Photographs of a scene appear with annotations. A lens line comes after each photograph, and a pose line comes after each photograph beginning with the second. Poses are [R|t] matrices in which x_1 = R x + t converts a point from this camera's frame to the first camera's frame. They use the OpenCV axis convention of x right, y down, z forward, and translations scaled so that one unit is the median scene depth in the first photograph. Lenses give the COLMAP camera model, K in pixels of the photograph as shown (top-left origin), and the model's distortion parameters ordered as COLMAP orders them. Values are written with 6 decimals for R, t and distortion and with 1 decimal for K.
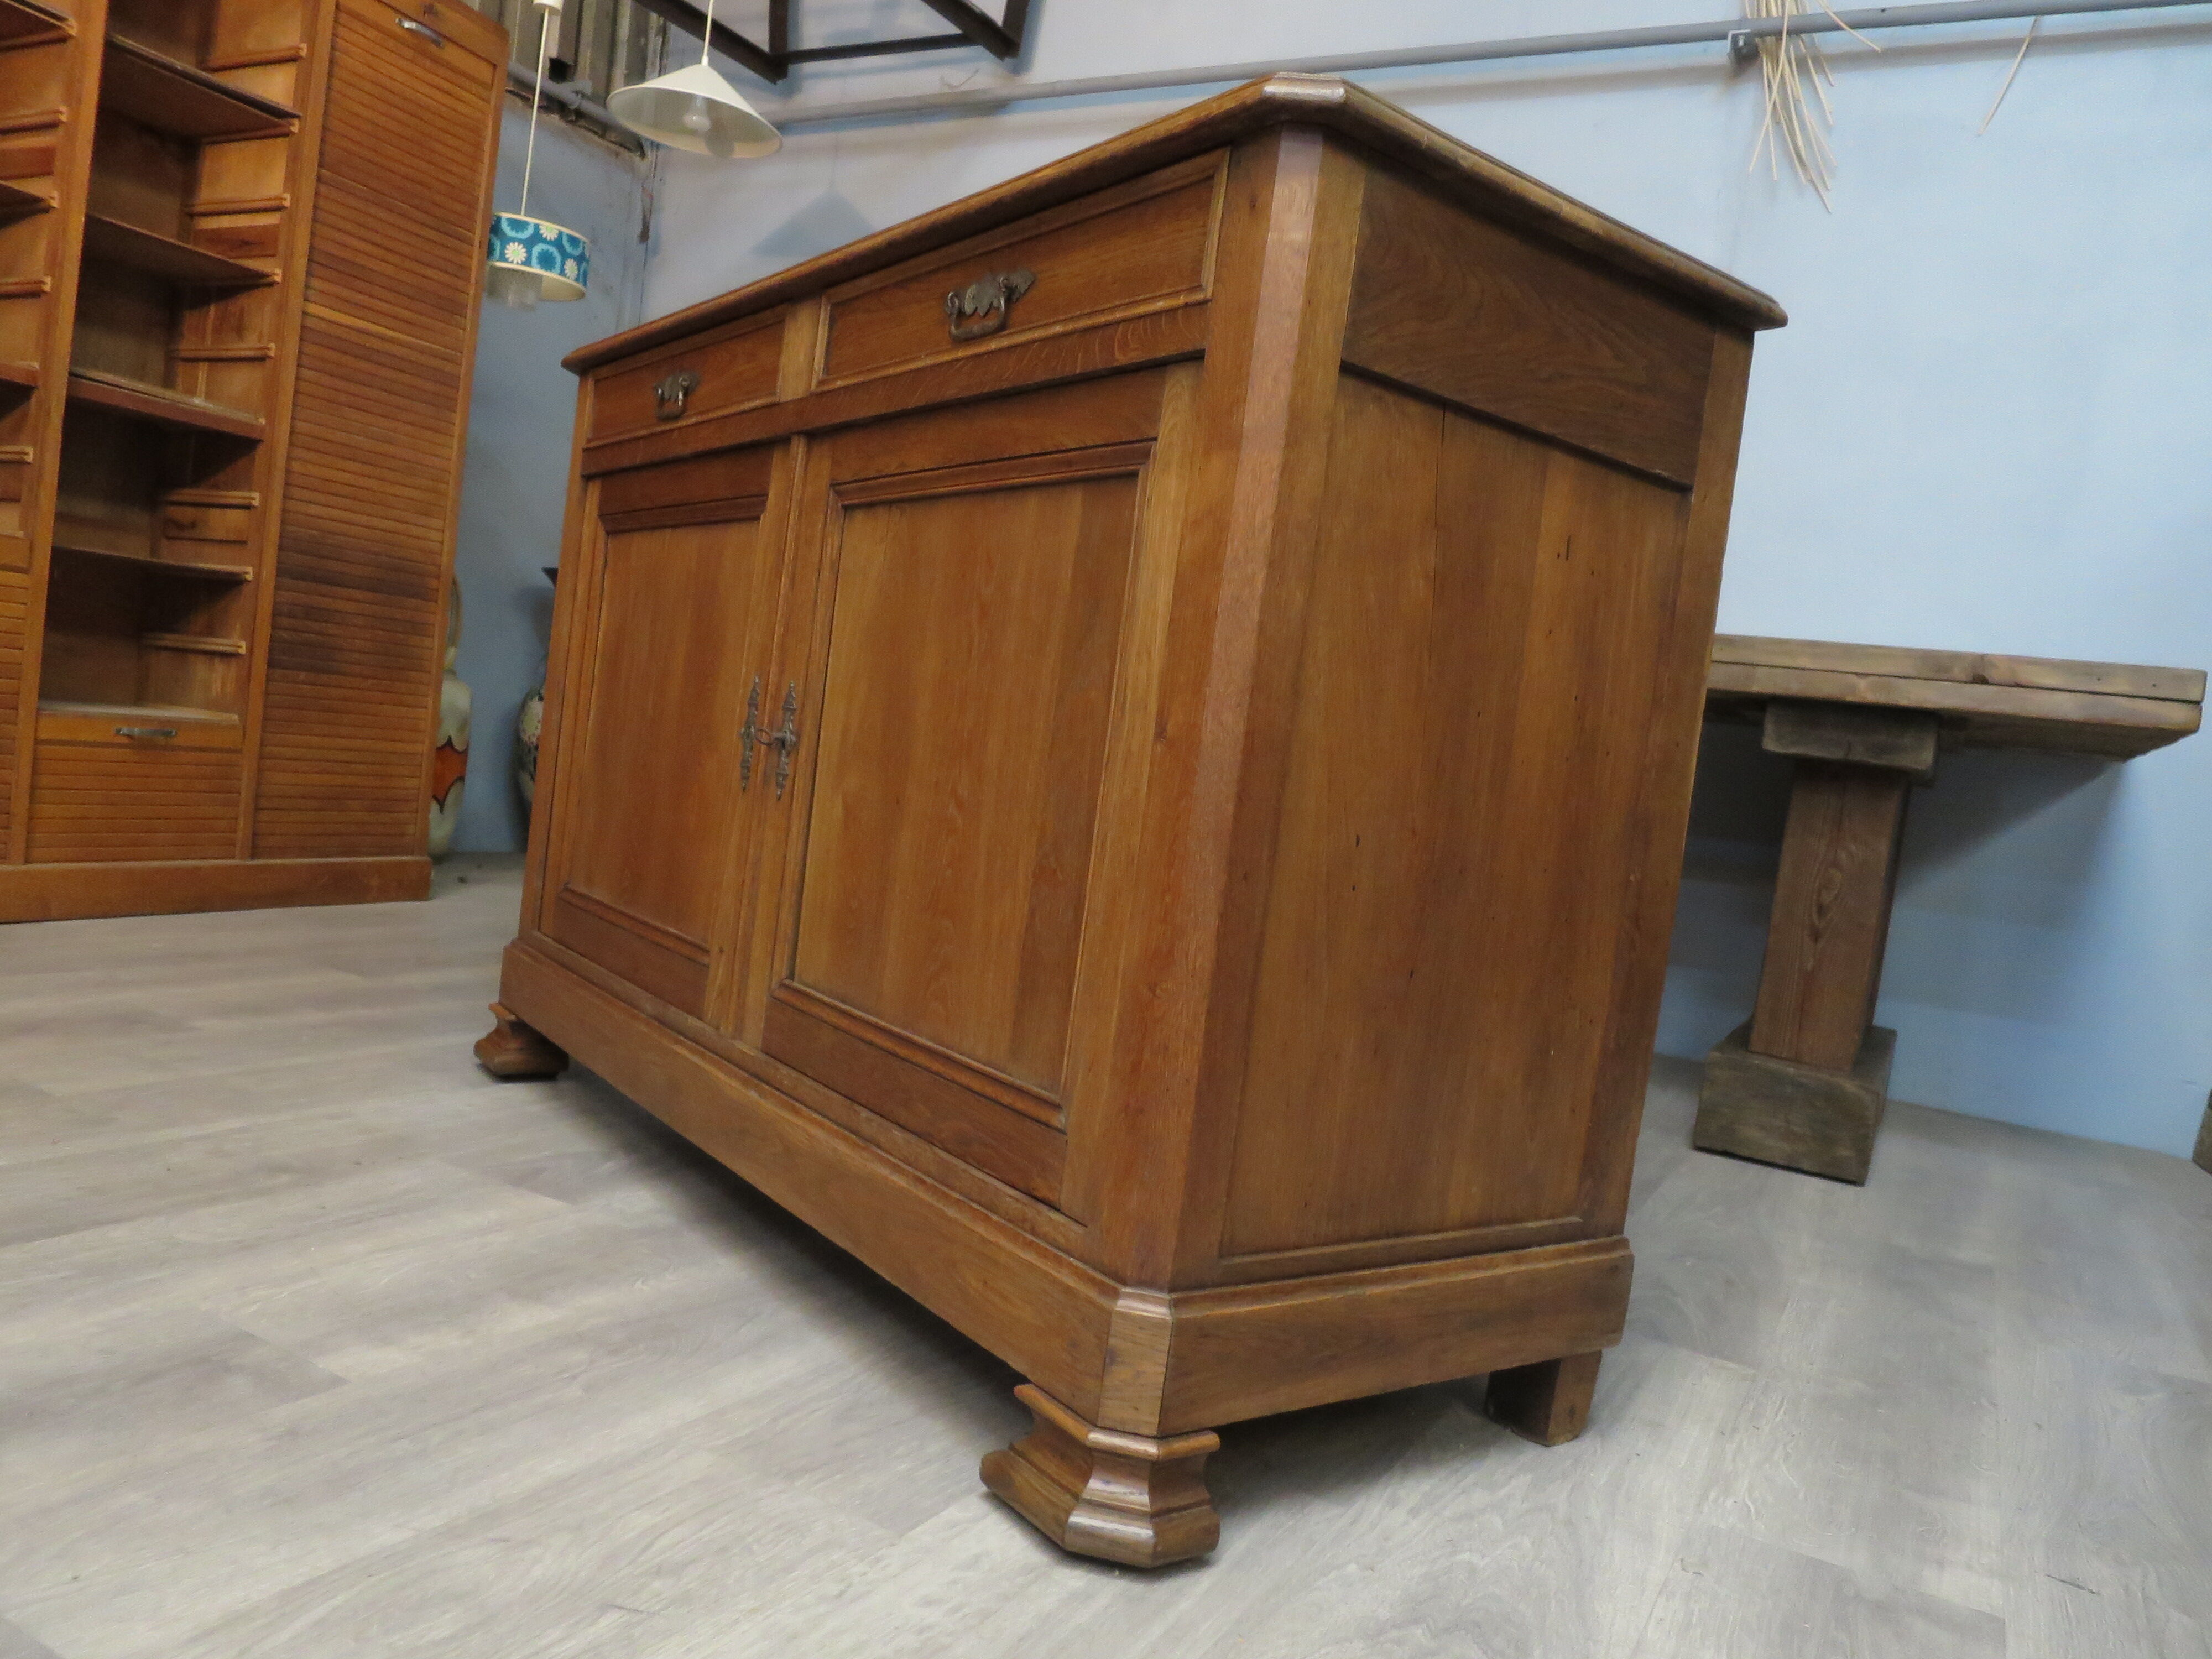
lens RADIAL K [[1596.7, 0, 1113.4], [0, 1596.7, 843.7], [0, 0, 1]] dist [-0.048960, 0.011563]
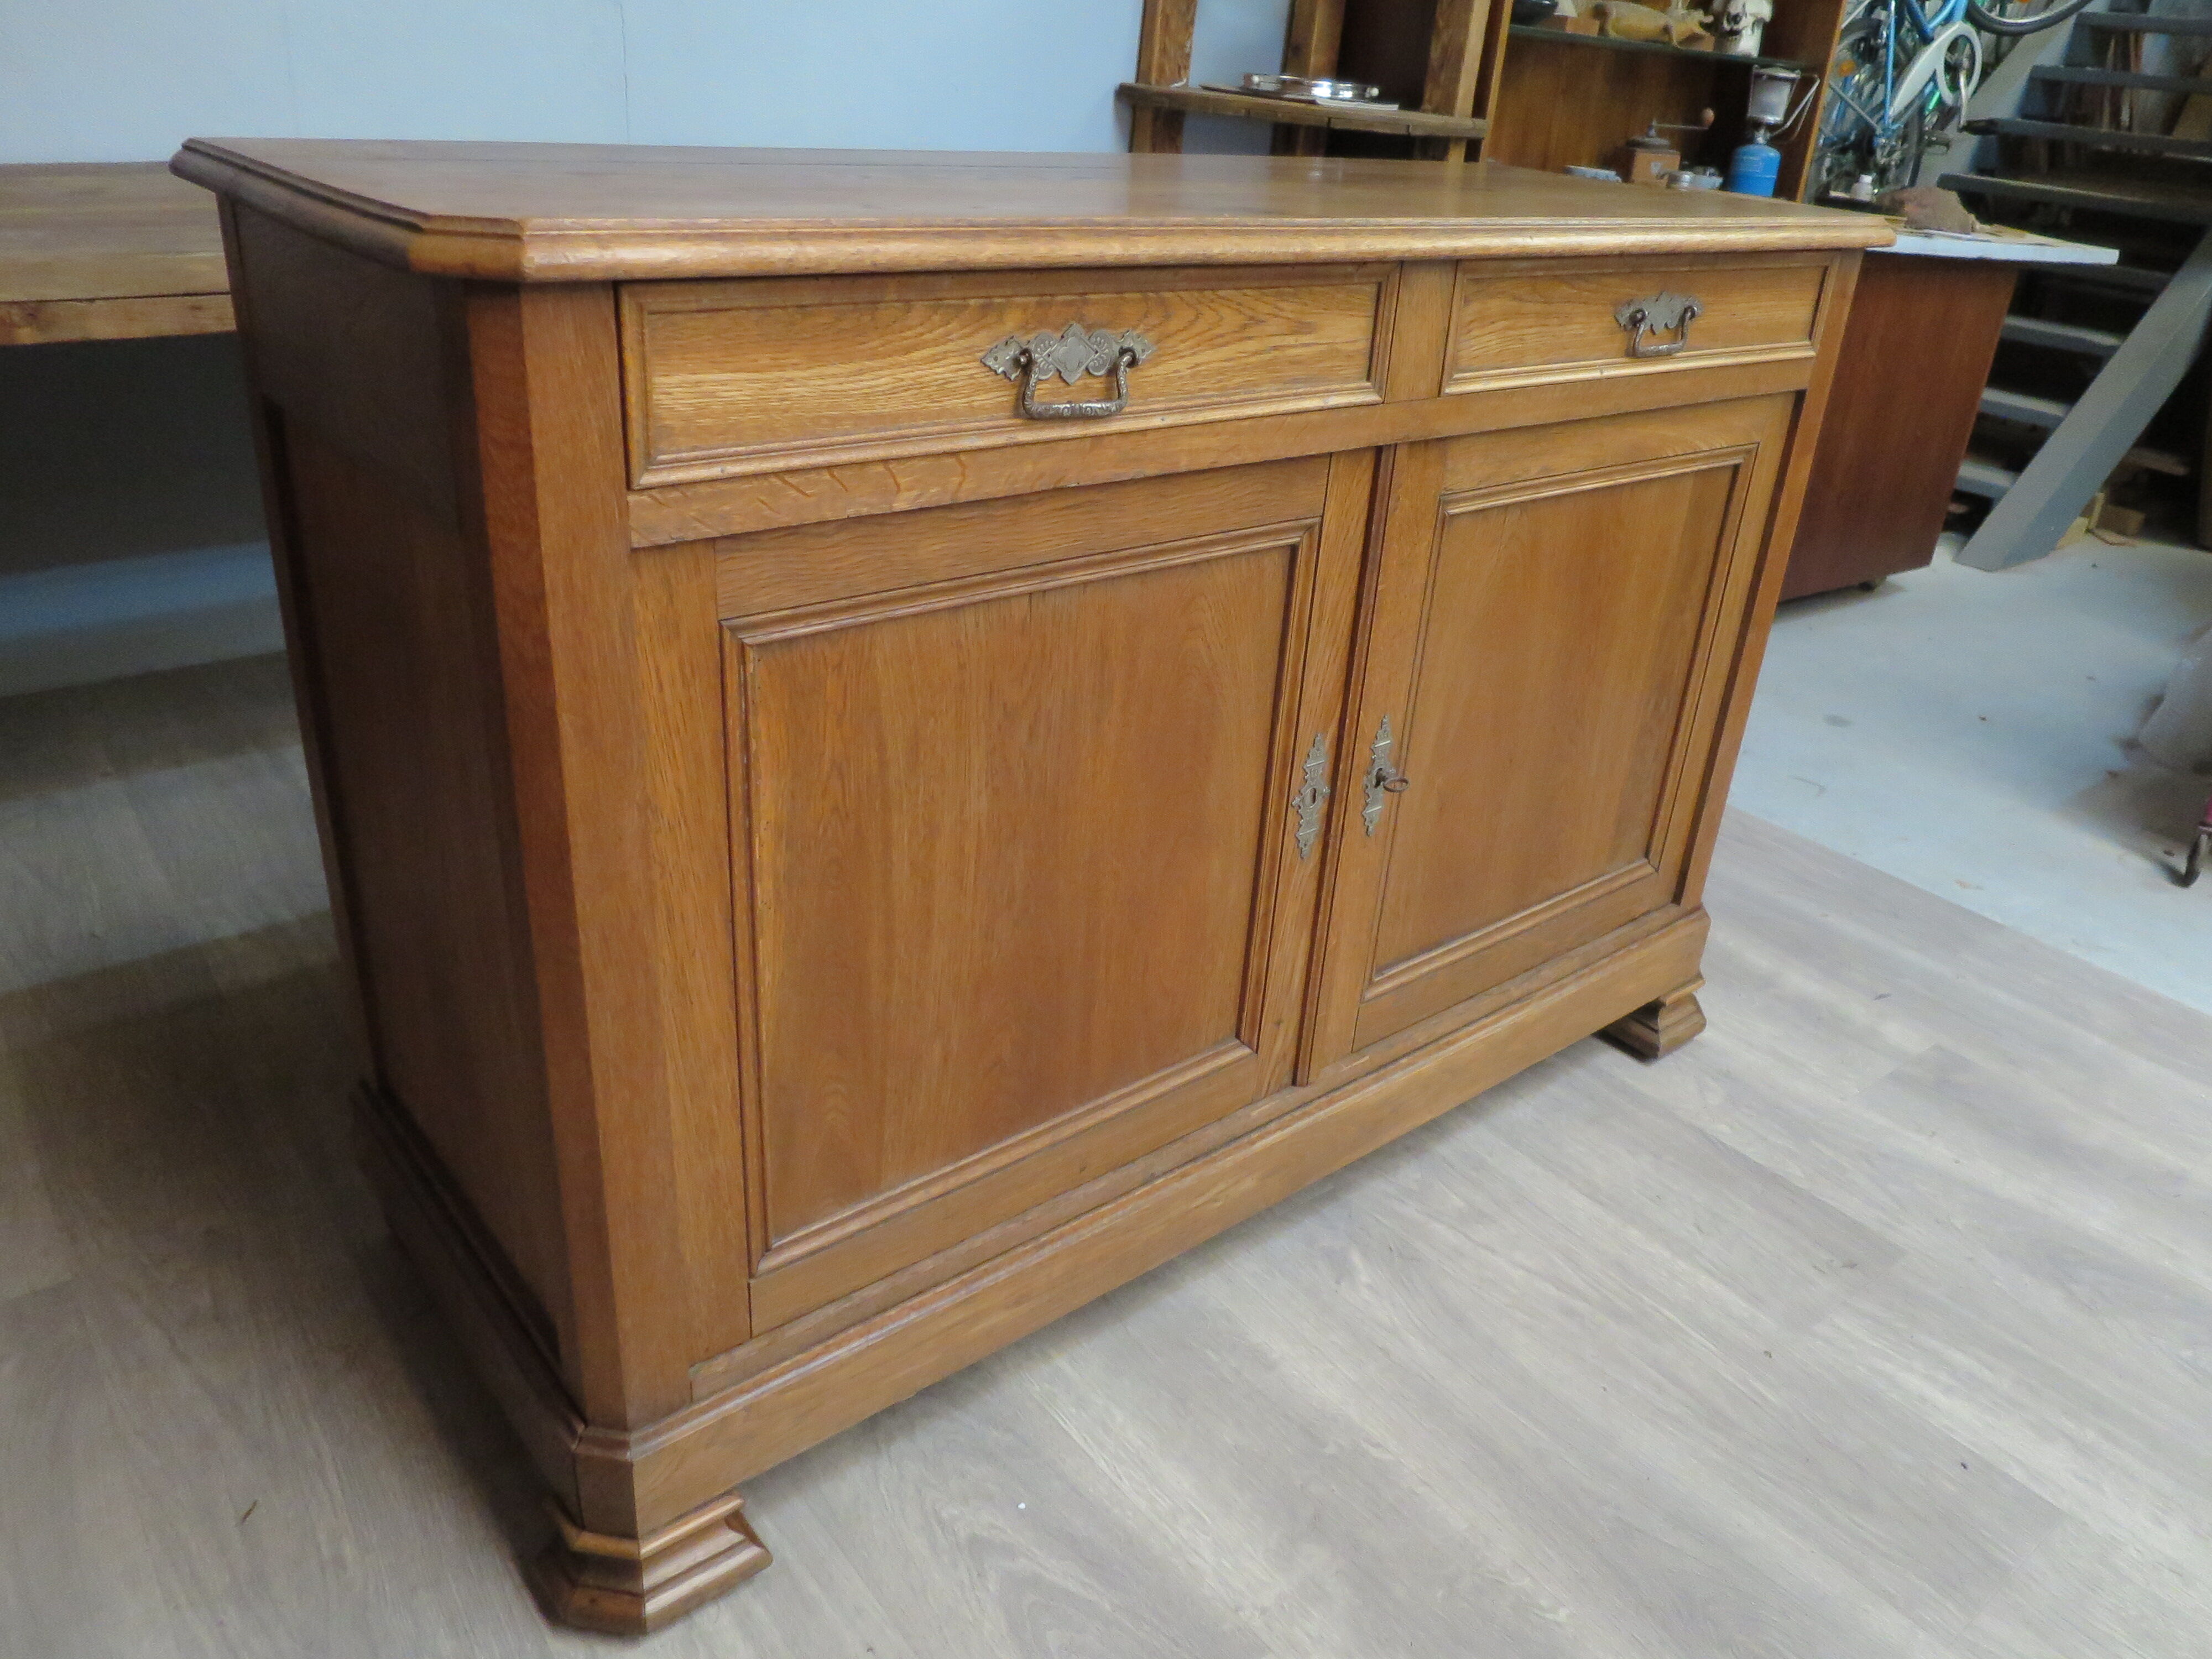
lens RADIAL K [[1596.7, 0, 1111.6], [0, 1596.7, 836.8], [0, 0, 1]] dist [-0.048960, 0.011563]
pose [[0.392856, -0.494549, 0.775297, -0.742778], [0.033320, 0.850182, 0.525433, -0.470429], [-0.918996, -0.180587, 0.350477, 0.874521]]
